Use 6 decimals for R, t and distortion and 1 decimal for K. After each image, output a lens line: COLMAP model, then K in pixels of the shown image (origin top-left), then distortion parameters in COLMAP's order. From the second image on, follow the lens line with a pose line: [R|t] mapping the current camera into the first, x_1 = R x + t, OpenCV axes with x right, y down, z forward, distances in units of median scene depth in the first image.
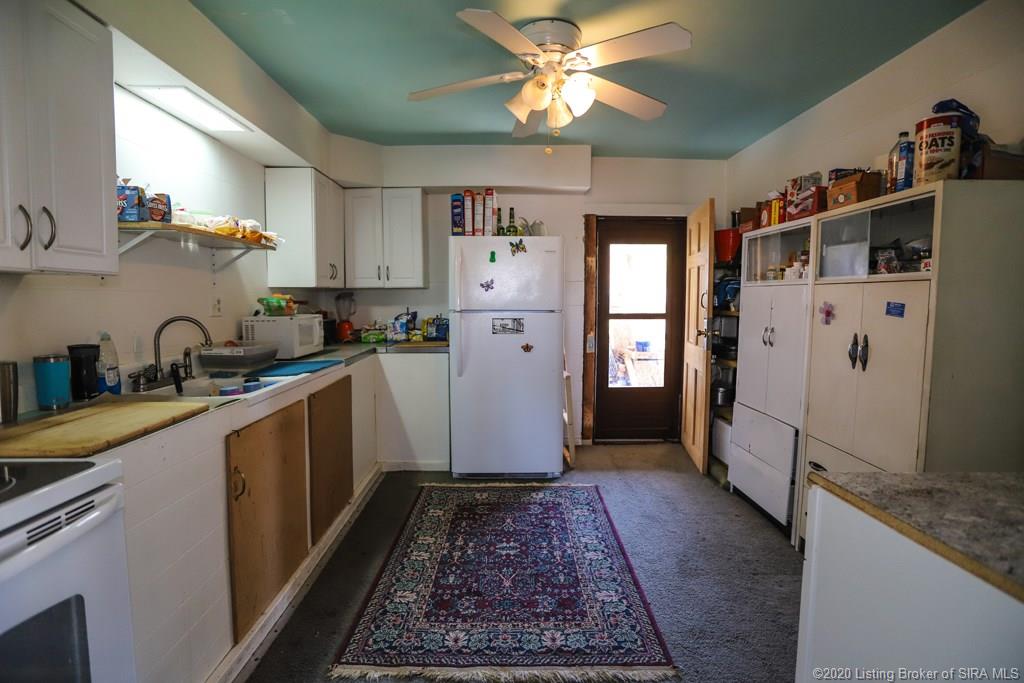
lens RADIAL K [[515.8, 0, 510.2], [0, 515.8, 339.6], [0, 0, 1]] dist [0.000081, 0.000046]
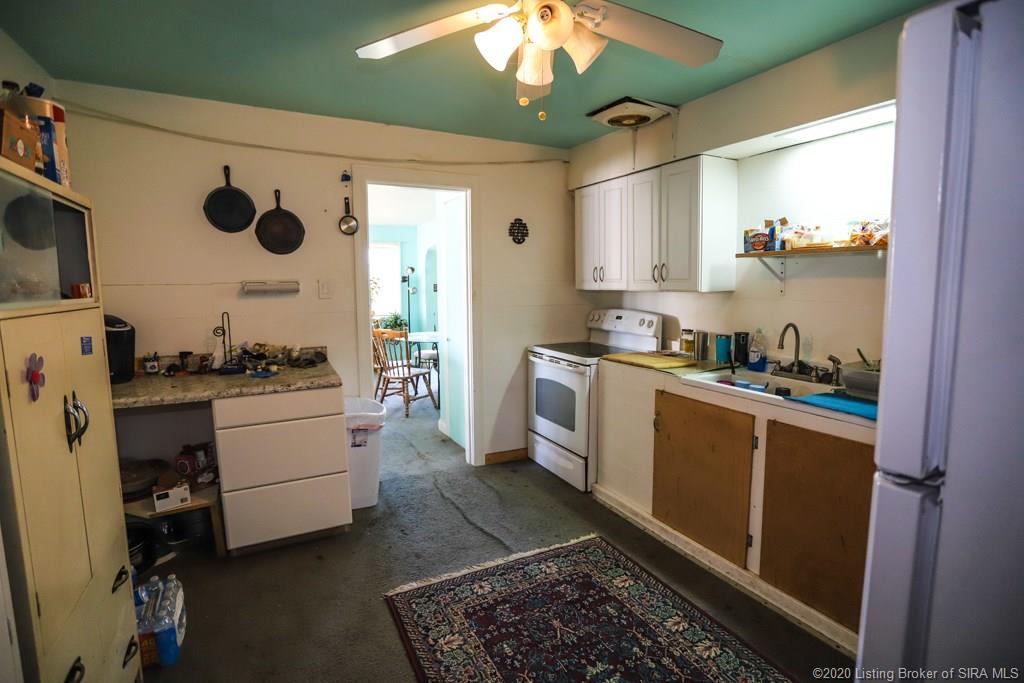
lens RADIAL K [[515.8, 0, 511.8], [0, 515.8, 341.3], [0, 0, 1]] dist [0.000081, 0.000046]
pose [[-0.893853, 0.055153, -0.444956, 0.469187], [-0.032020, 0.982019, 0.186045, -0.203619], [0.447216, 0.180545, -0.876014, 1.755296]]
